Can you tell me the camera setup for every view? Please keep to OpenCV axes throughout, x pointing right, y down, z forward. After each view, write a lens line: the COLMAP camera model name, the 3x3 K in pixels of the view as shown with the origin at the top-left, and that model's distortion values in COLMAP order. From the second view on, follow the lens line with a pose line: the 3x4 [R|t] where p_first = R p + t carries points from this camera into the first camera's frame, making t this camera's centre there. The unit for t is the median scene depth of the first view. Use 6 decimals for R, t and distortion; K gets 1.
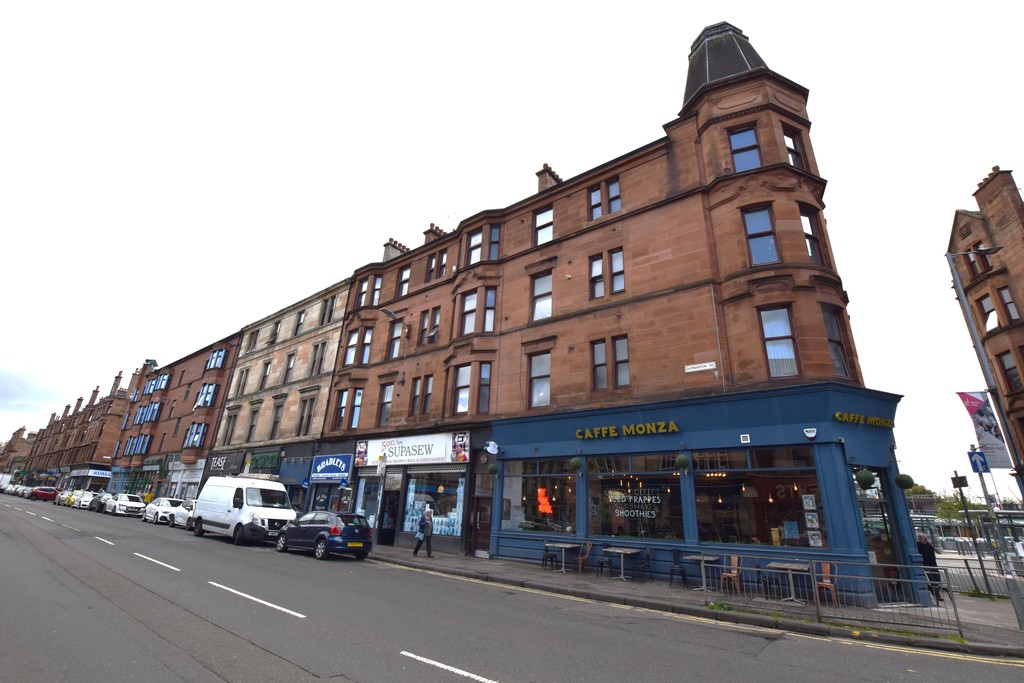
lens RADIAL K [[450.5, 0, 506.3], [0, 450.5, 339.3], [0, 0, 1]] dist [-0.030559, 0.003564]
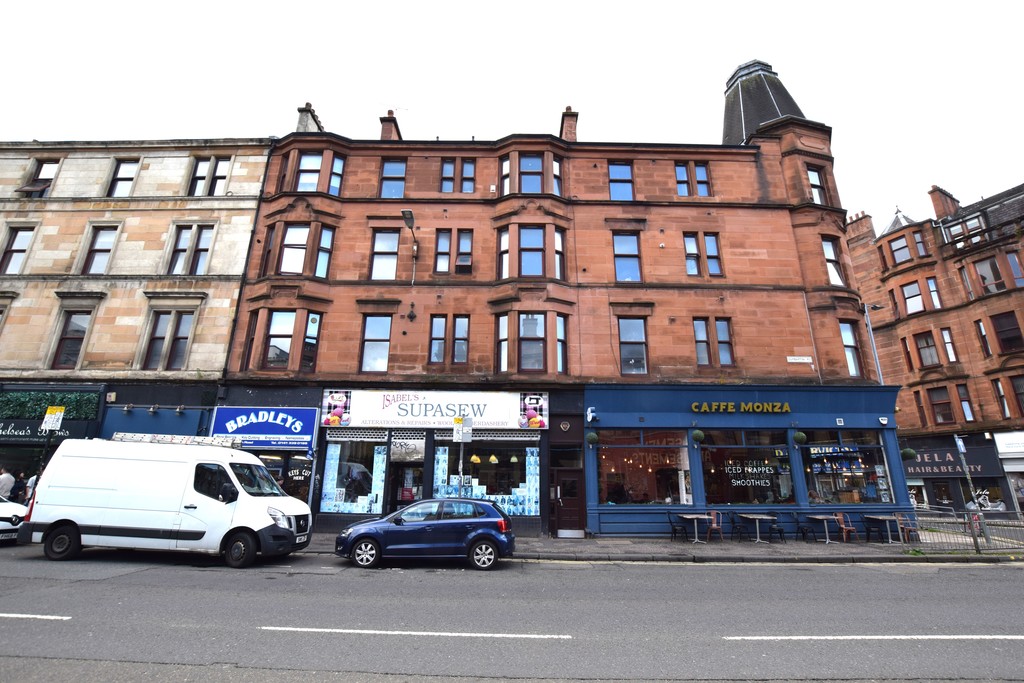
lens RADIAL K [[450.5, 0, 509.7], [0, 450.5, 343.1], [0, 0, 1]] dist [-0.030559, 0.003564]
pose [[0.790438, 0.145264, 0.595068, -0.658526], [-0.199082, 0.979656, 0.025296, 0.107236], [-0.579287, -0.138462, 0.803277, 0.381829]]
